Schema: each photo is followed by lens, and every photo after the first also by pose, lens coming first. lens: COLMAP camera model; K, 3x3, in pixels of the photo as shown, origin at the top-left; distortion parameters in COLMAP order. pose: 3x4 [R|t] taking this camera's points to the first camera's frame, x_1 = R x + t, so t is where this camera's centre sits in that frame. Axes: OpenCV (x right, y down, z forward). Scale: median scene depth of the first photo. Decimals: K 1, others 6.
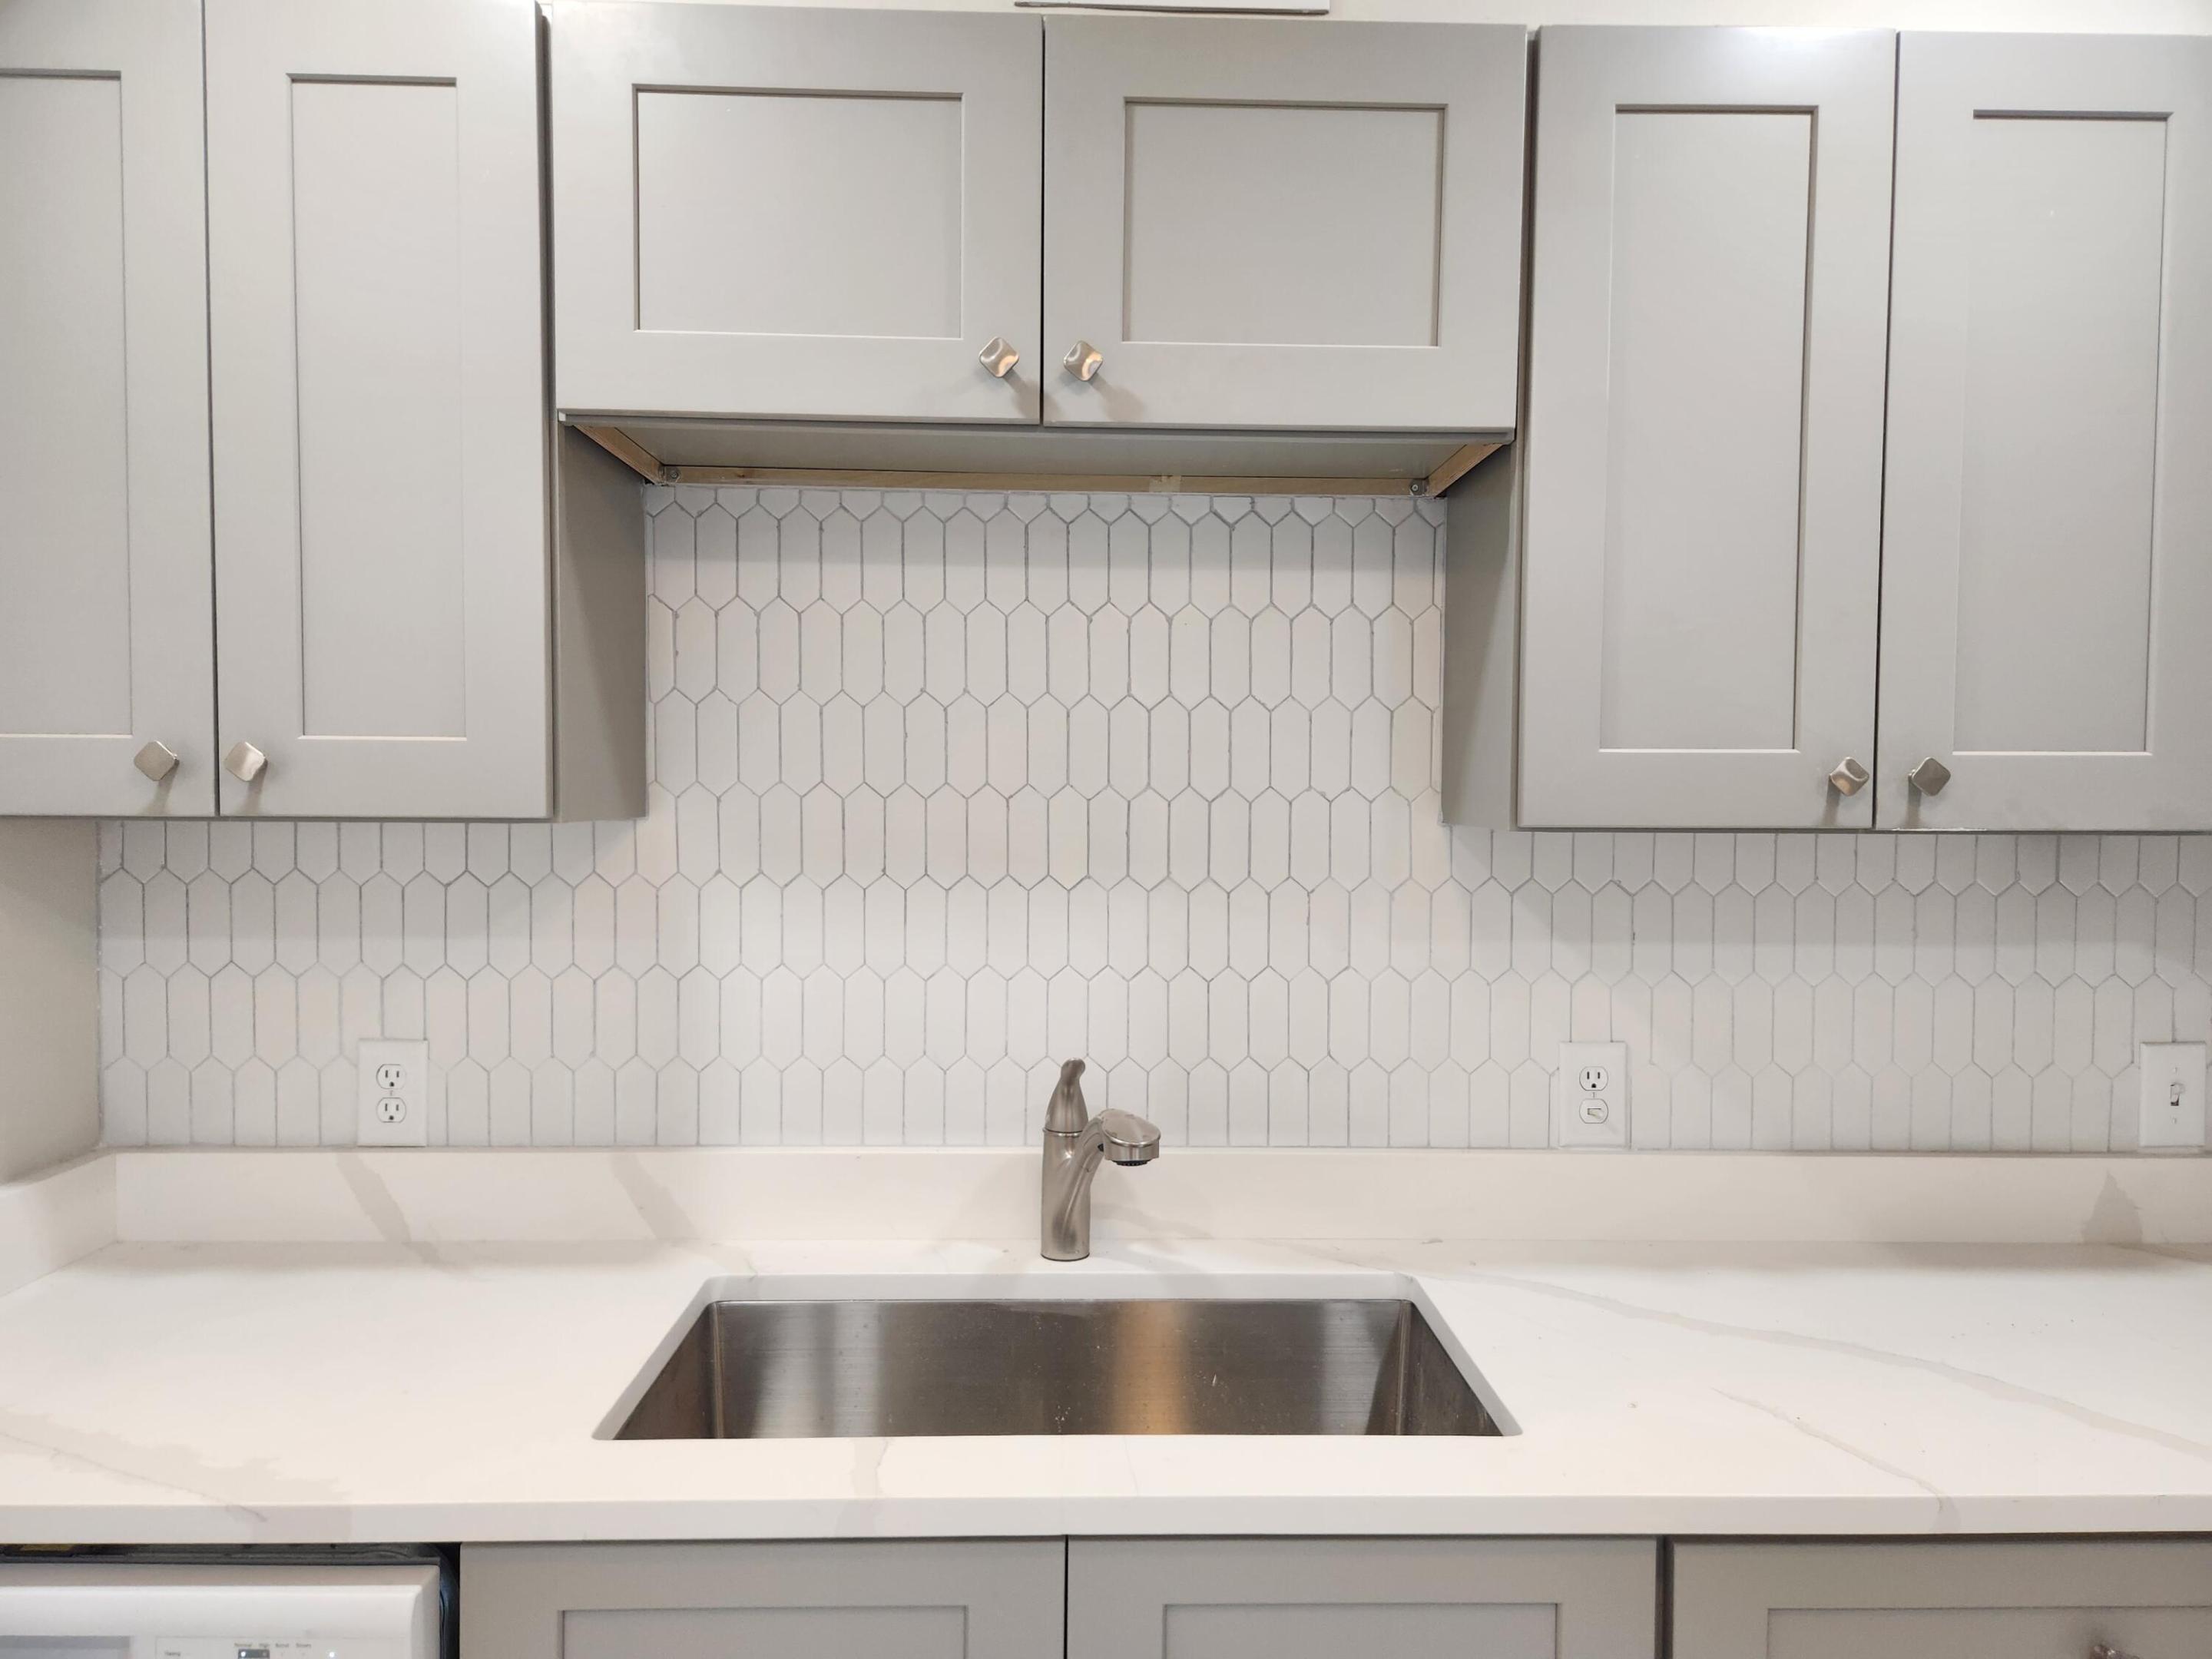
lens RADIAL K [[1481.1, 0, 1118.6], [0, 1481.1, 839.0], [0, 0, 1]] dist [0.075727, -0.067613]
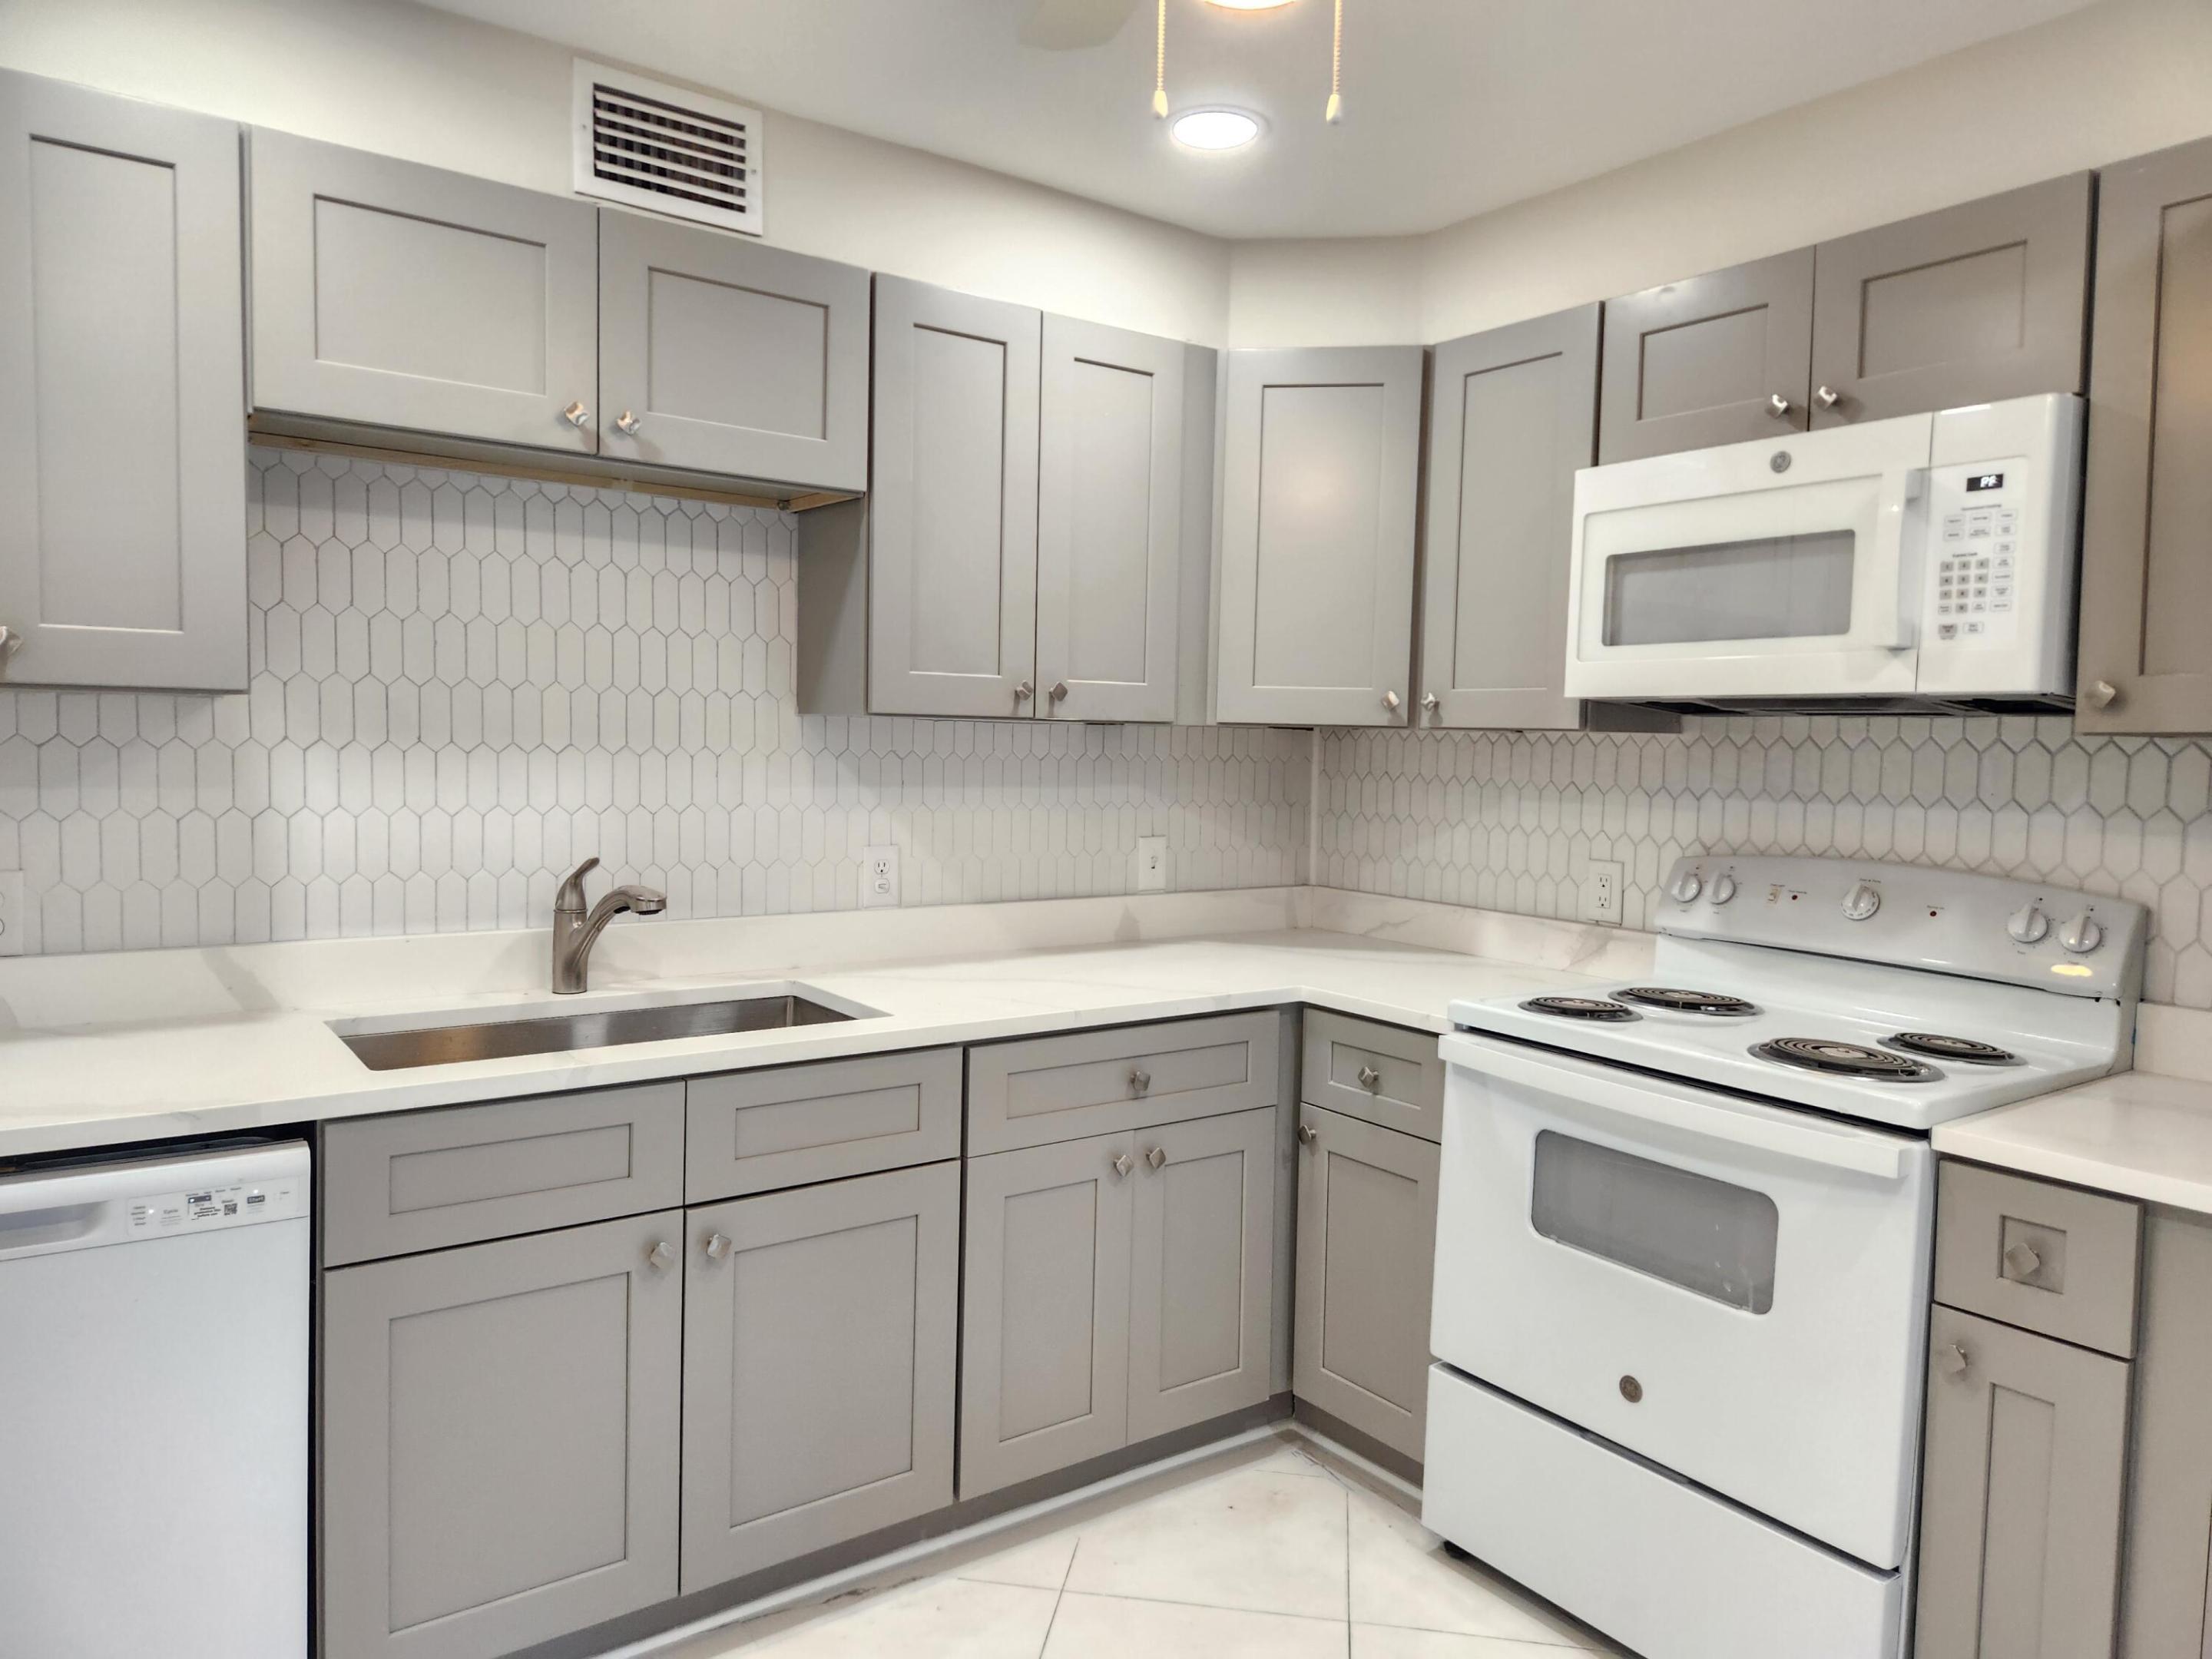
lens RADIAL K [[1465.4, 0, 1114.6], [0, 1465.4, 821.4], [0, 0, 1]] dist [0.071098, -0.069565]
pose [[0.826673, -0.020463, 0.562311, -0.407823], [0.000705, 0.999375, 0.035331, 0.050776], [-0.562683, -0.028811, 0.826171, -0.536306]]
